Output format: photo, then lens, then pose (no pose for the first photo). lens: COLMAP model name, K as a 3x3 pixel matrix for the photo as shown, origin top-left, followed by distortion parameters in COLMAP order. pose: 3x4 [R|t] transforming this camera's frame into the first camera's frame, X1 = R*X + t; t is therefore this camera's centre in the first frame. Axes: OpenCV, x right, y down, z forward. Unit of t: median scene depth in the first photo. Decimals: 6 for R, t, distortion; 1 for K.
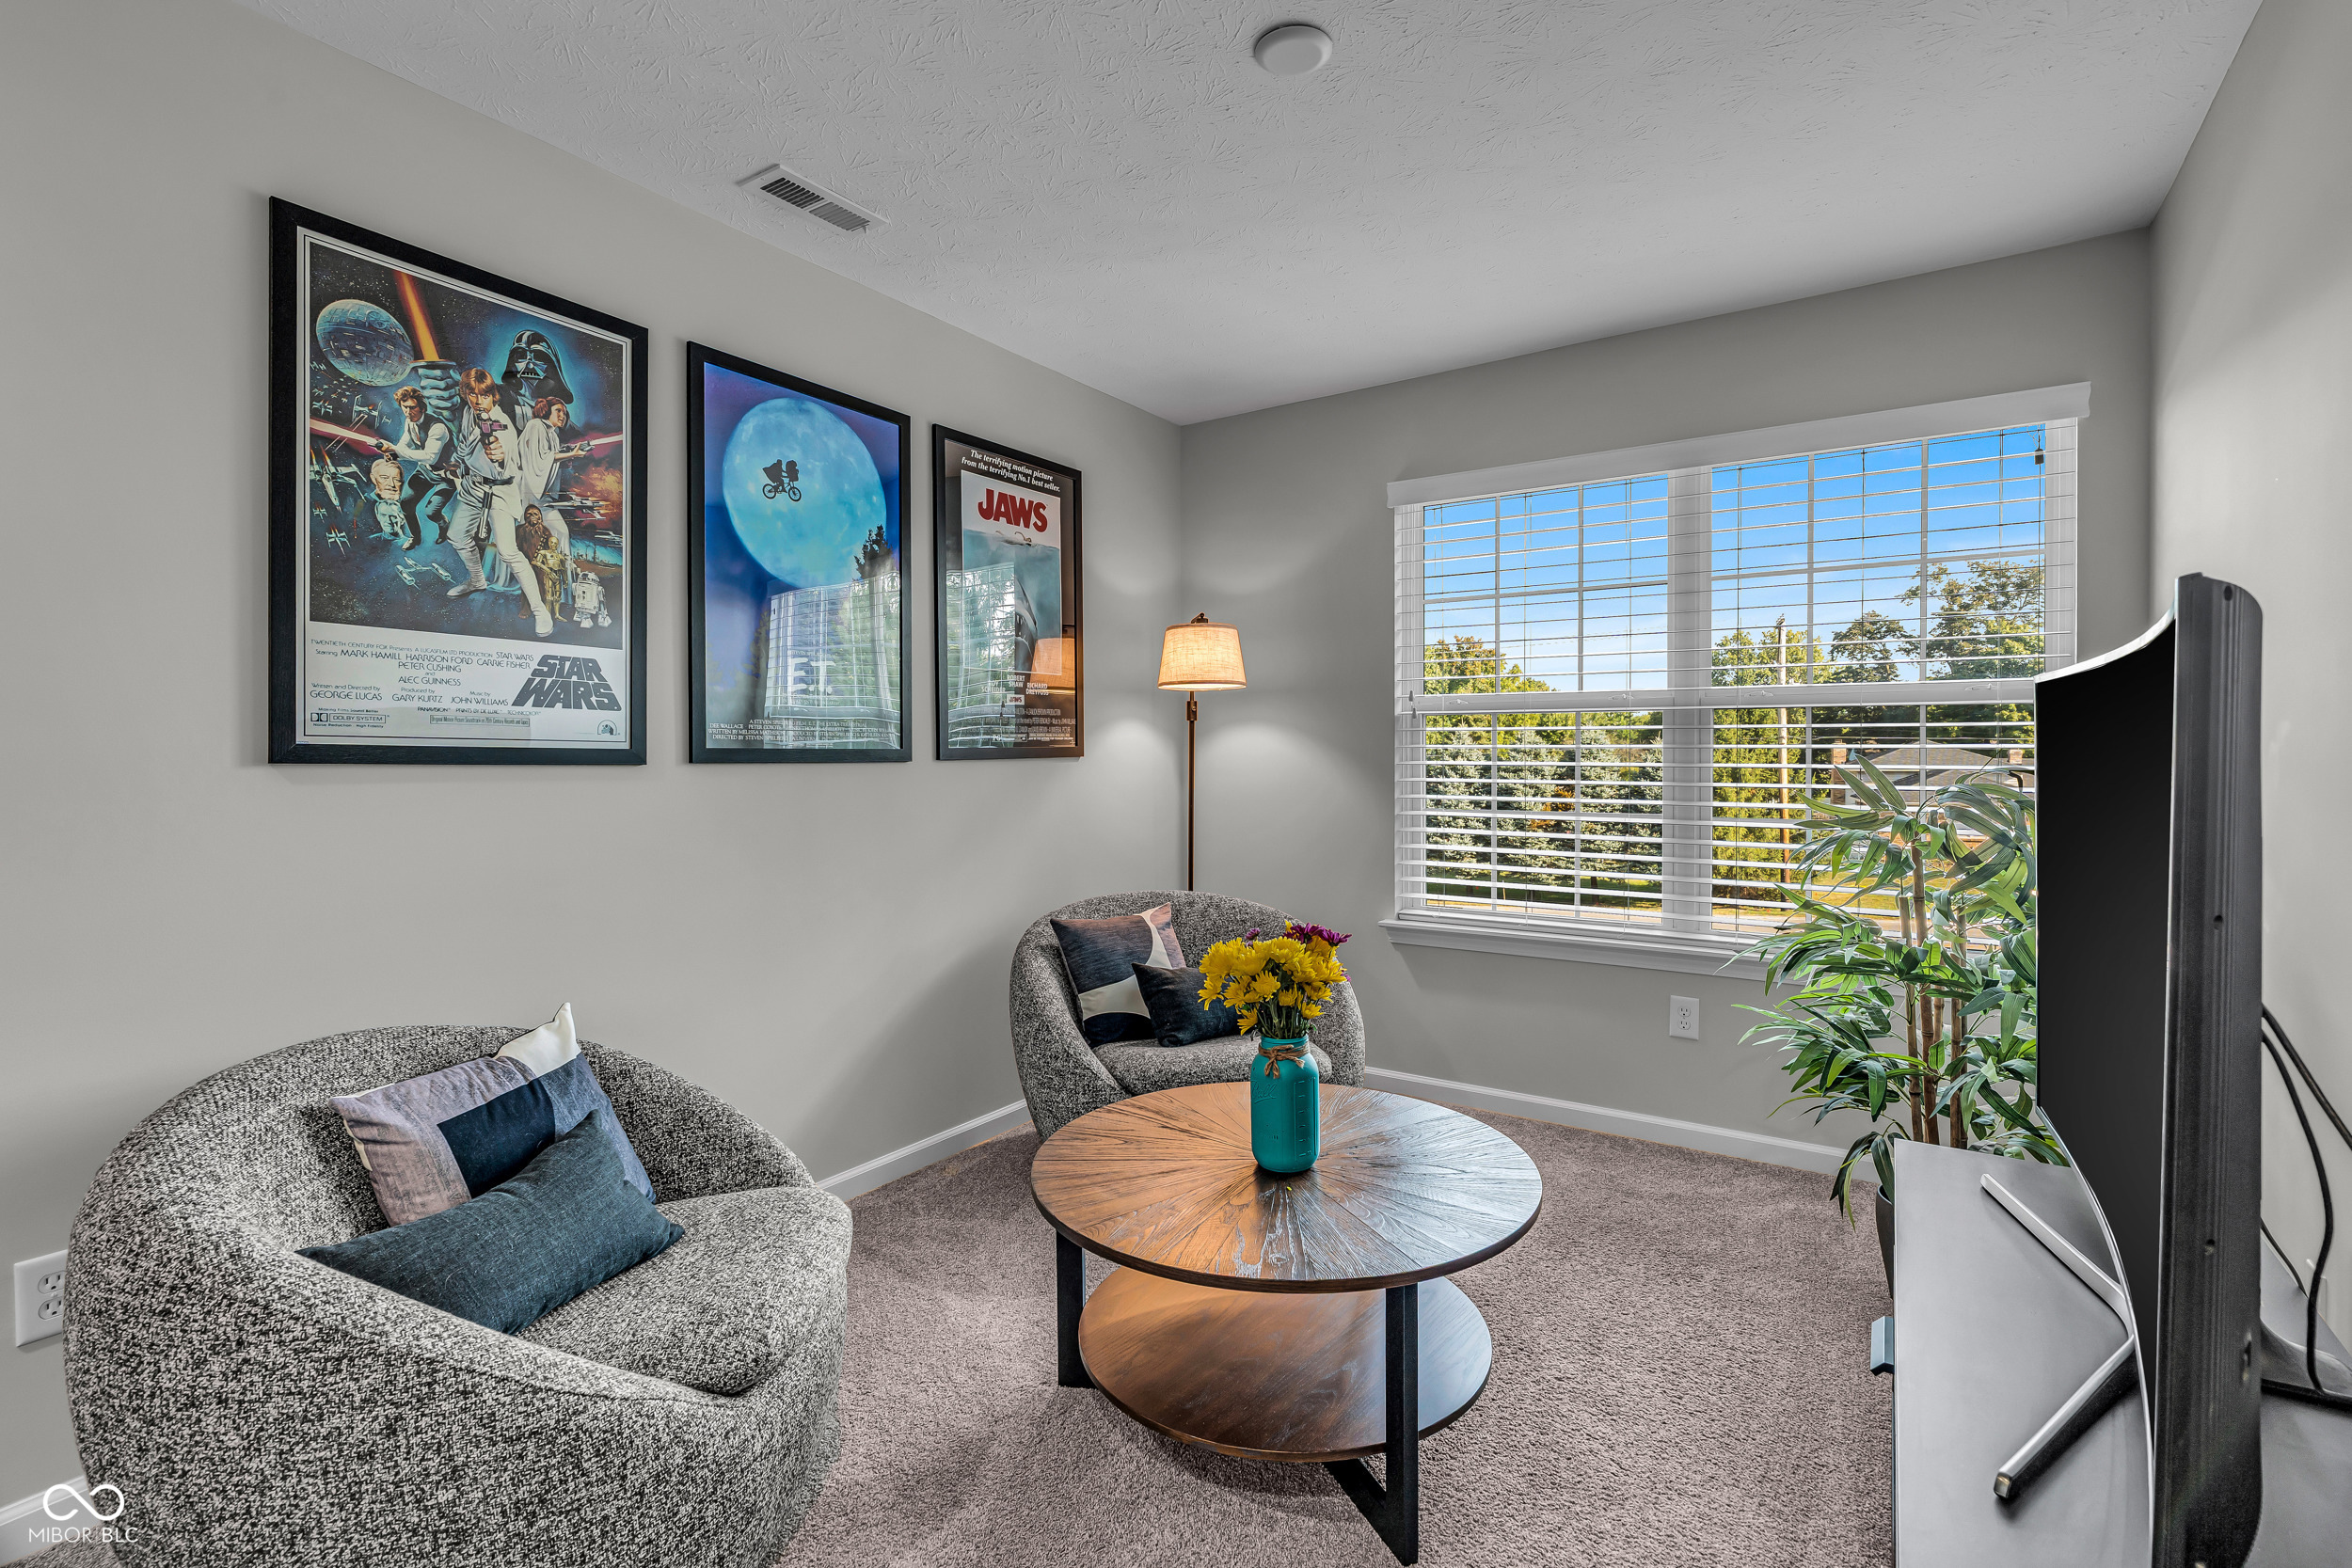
lens RADIAL K [[1069.9, 0, 1170.0], [0, 1069.9, 769.8], [0, 0, 1]] dist [0.001684, 0.000232]
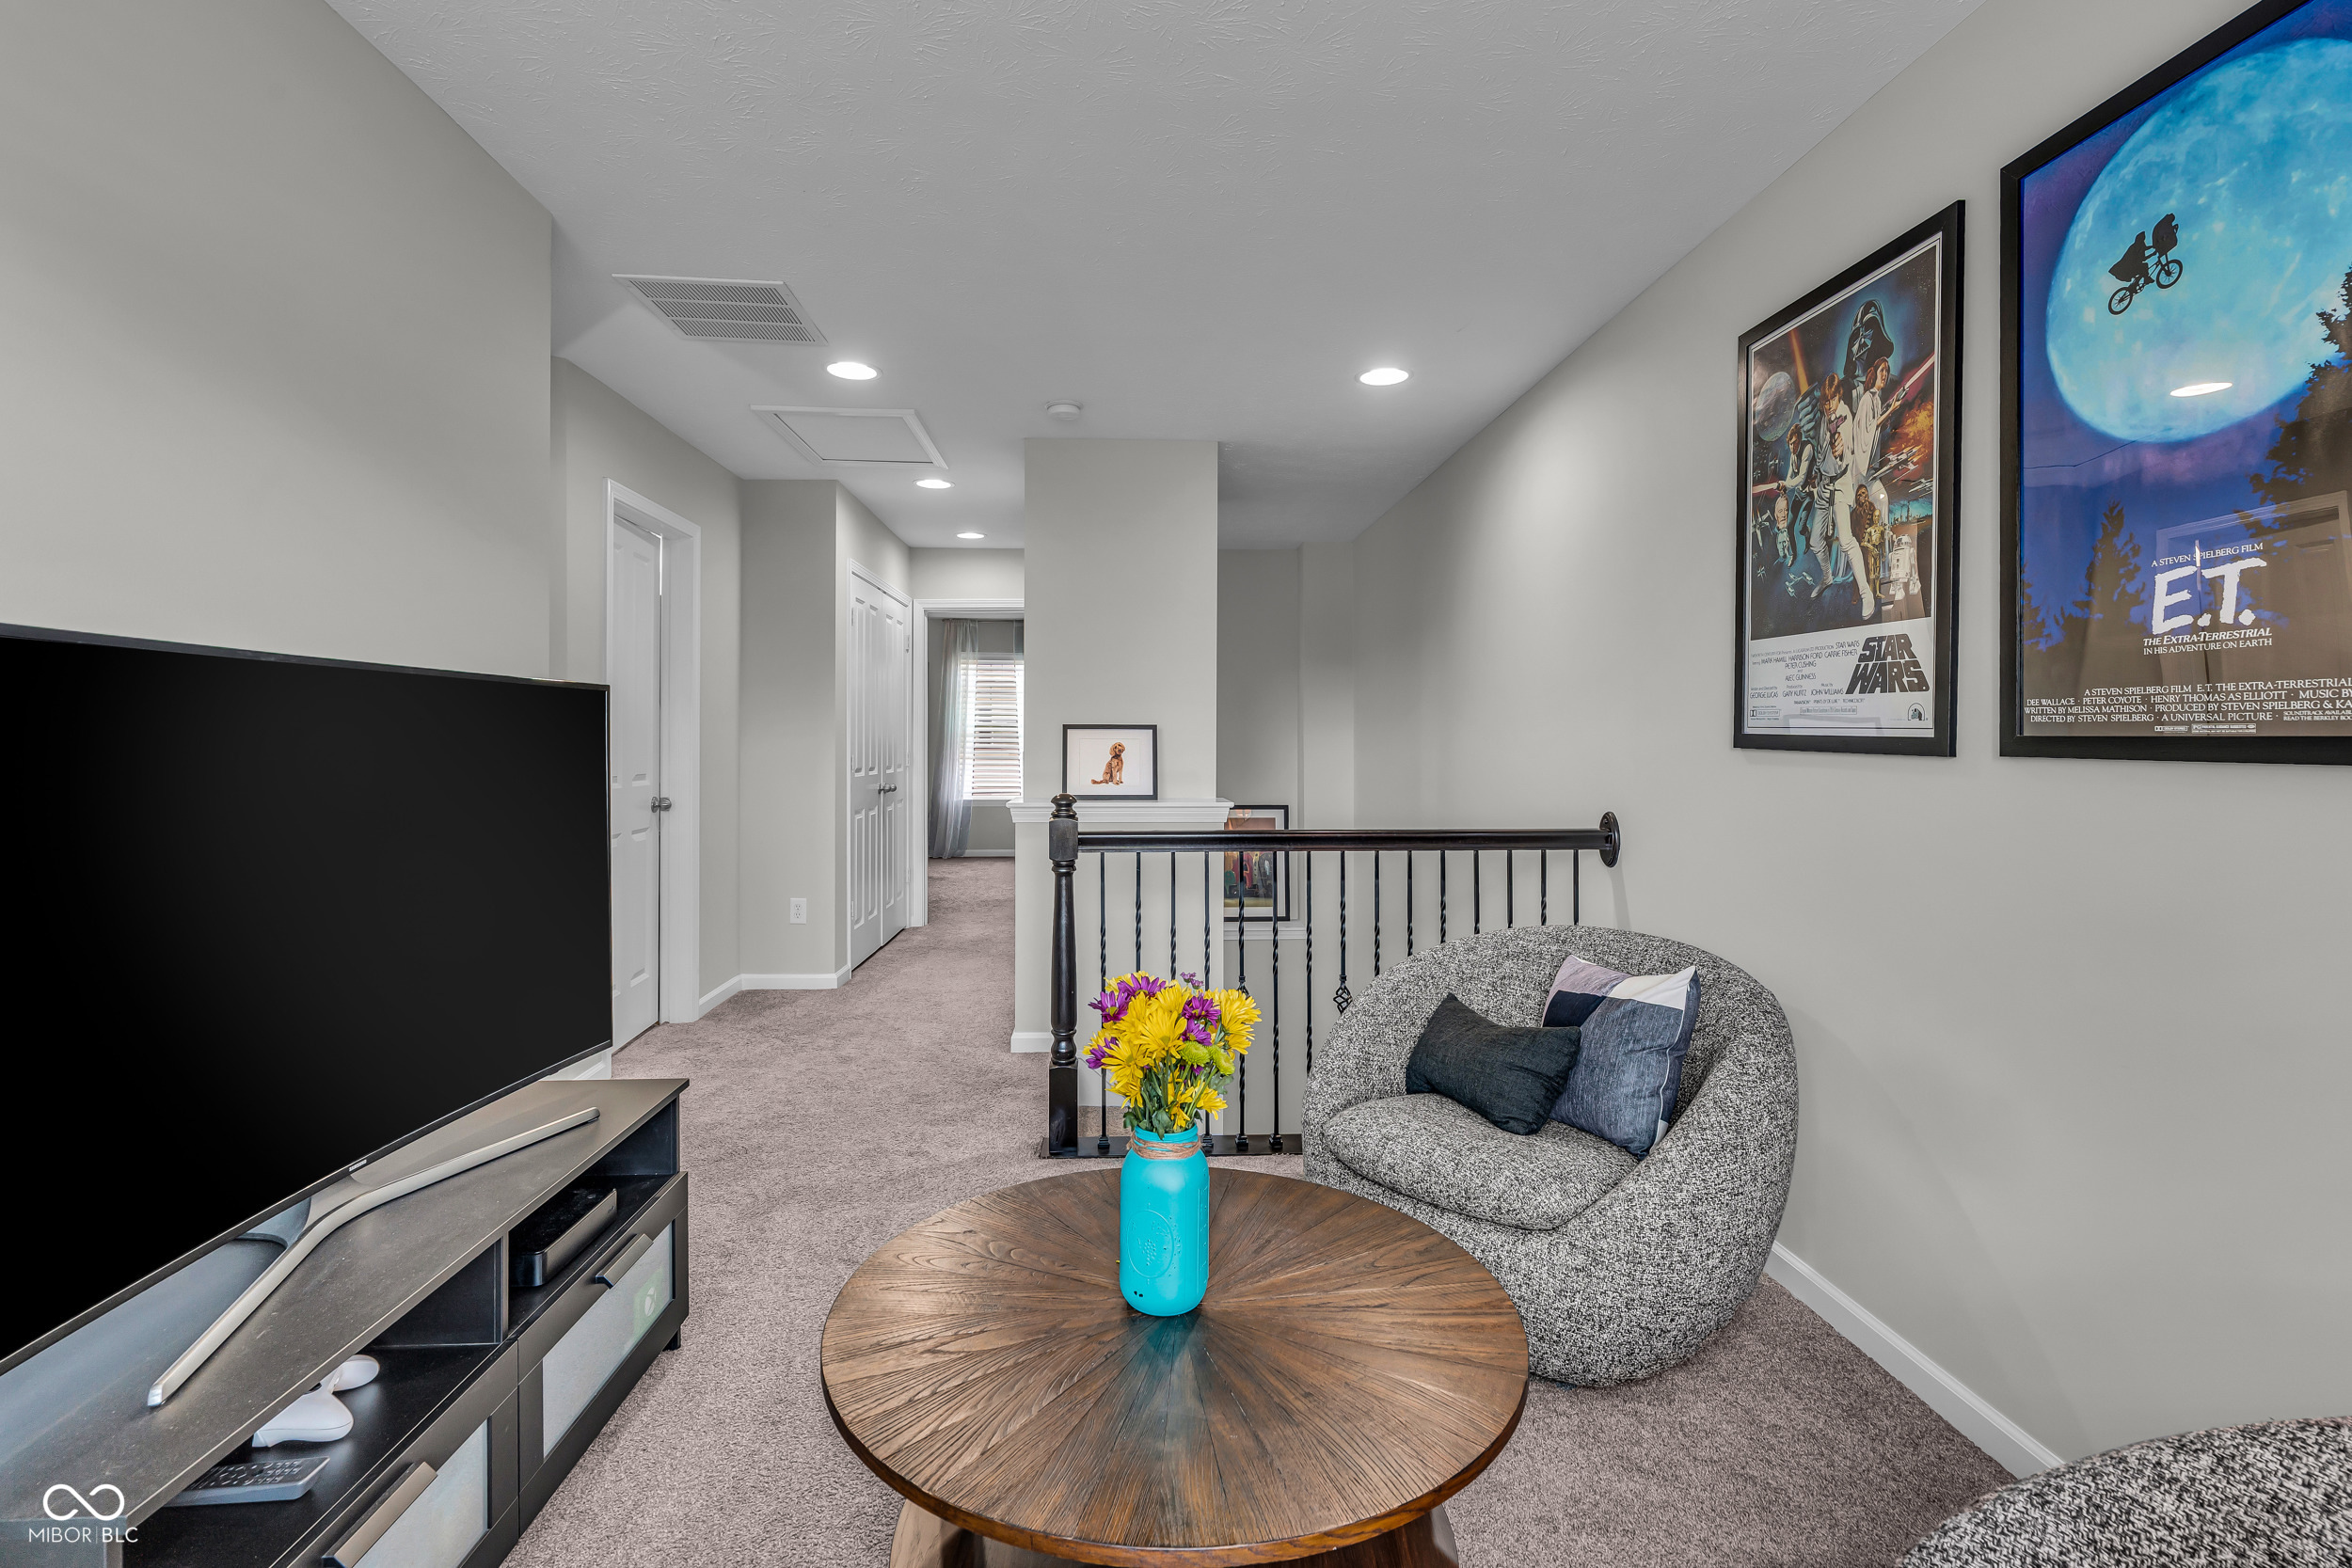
lens RADIAL K [[1069.9, 0, 1165.8], [0, 1069.9, 739.2], [0, 0, 1]] dist [0.001684, 0.000232]
pose [[-0.800673, 0.001555, -0.599100, 0.483745], [-0.010140, 0.999818, 0.016146, -0.026998], [0.599016, 0.019003, -0.800512, 1.396350]]
